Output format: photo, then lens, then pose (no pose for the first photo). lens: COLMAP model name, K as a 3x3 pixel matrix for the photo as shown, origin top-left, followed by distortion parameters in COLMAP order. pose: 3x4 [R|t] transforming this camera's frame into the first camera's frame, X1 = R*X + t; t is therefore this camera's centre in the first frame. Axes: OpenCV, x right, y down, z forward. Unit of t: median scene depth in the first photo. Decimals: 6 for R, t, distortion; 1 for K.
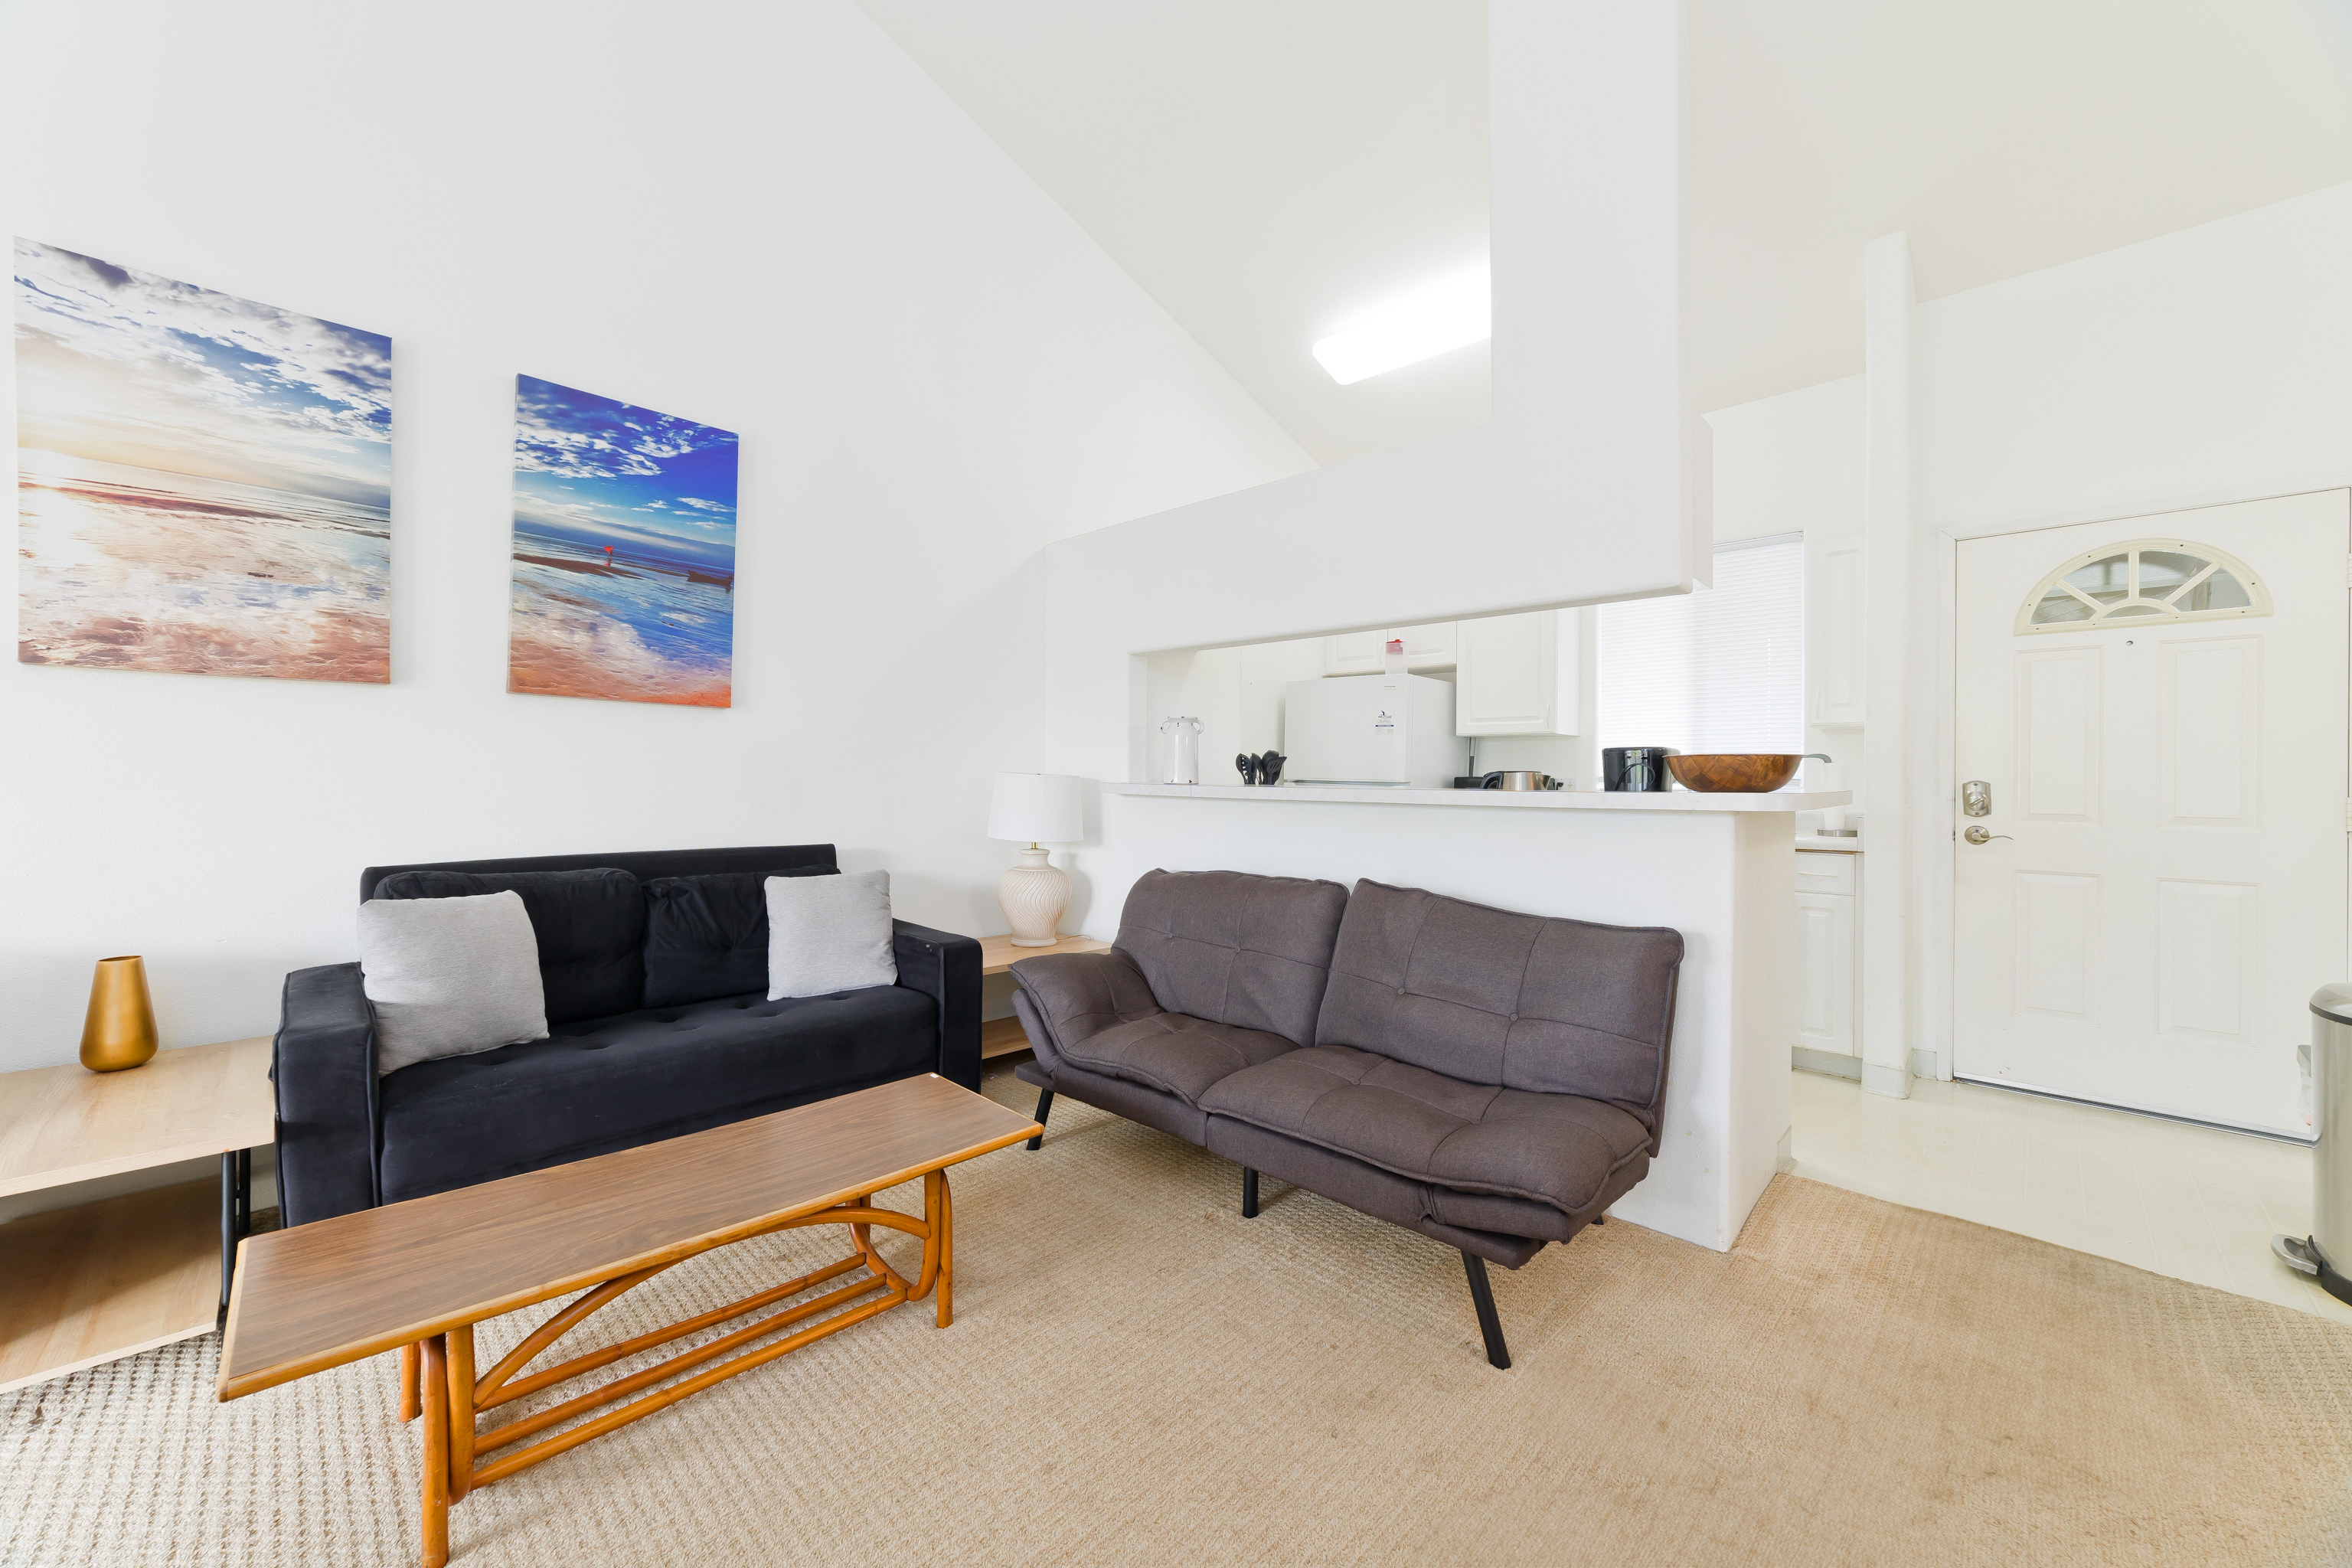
lens RADIAL K [[913.2, 0, 1175.0], [0, 913.2, 780.8], [0, 0, 1]] dist [0.000276, 0.000980]
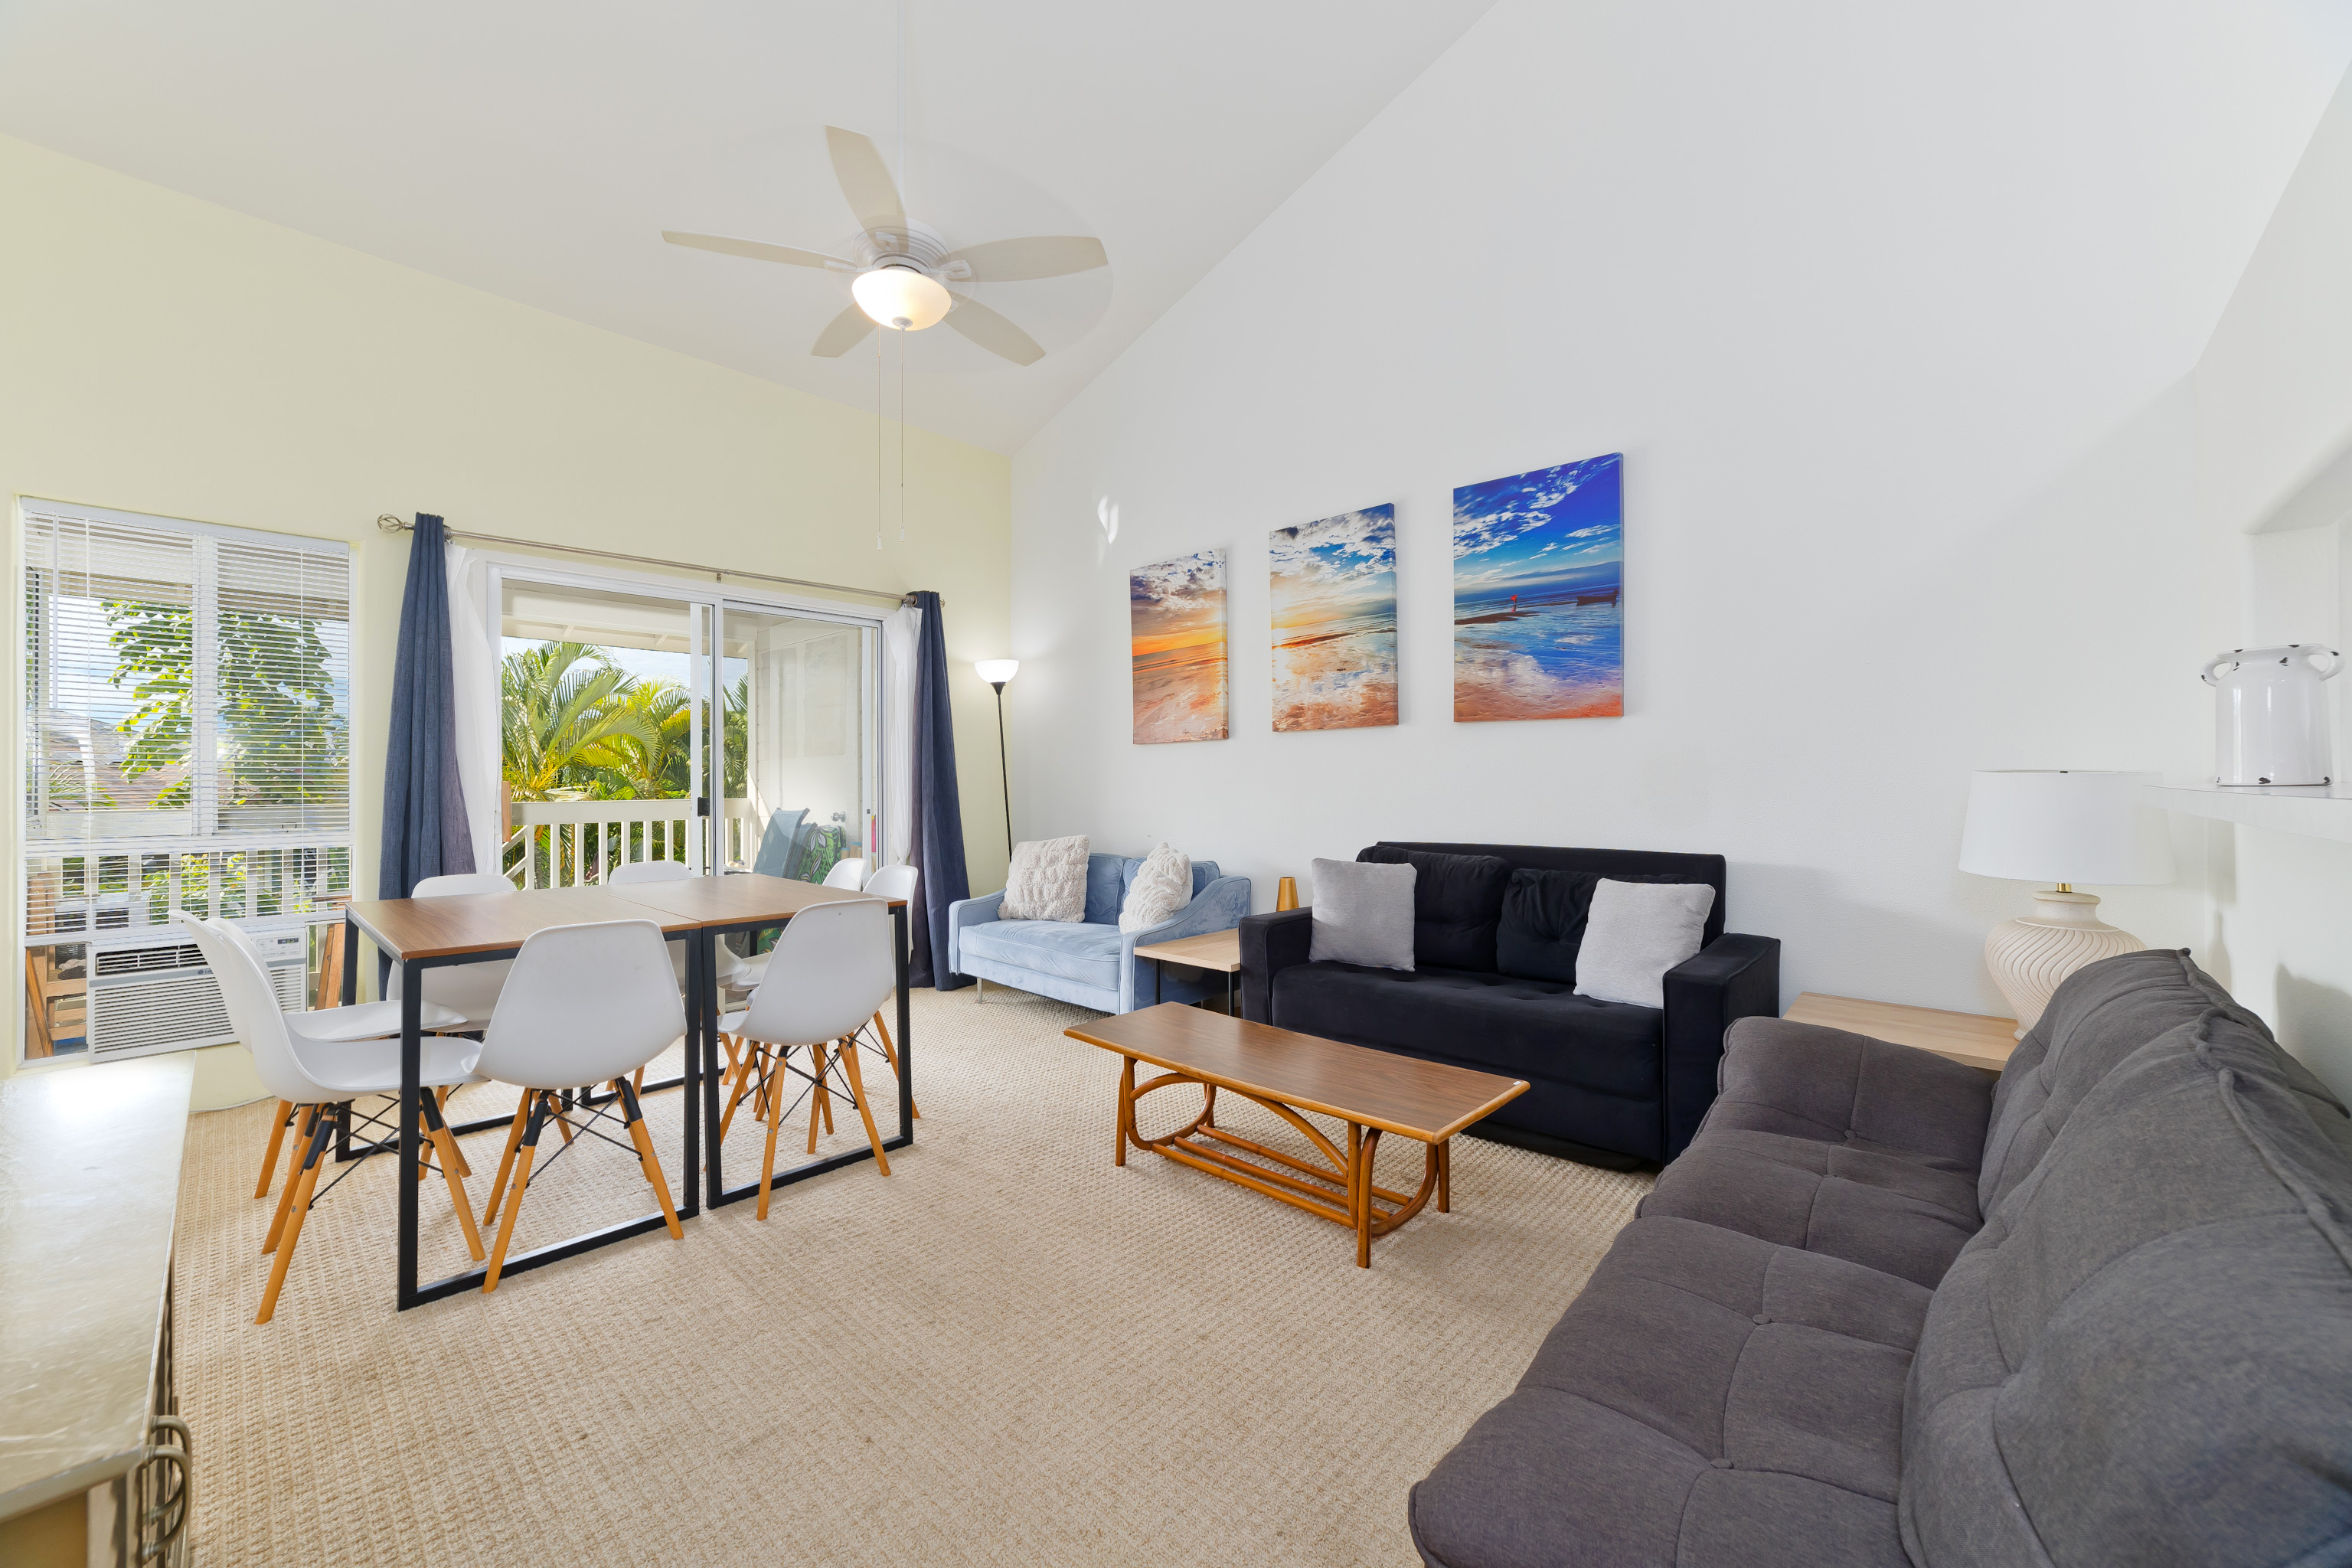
lens RADIAL K [[913.2, 0, 1152.5], [0, 913.2, 783.3], [0, 0, 1]] dist [0.000276, 0.000980]
pose [[0.013998, -0.011324, -0.999838, 0.655794], [-0.001153, 0.999935, -0.011341, 0.011240], [0.999901, 0.001312, 0.013984, 0.545397]]
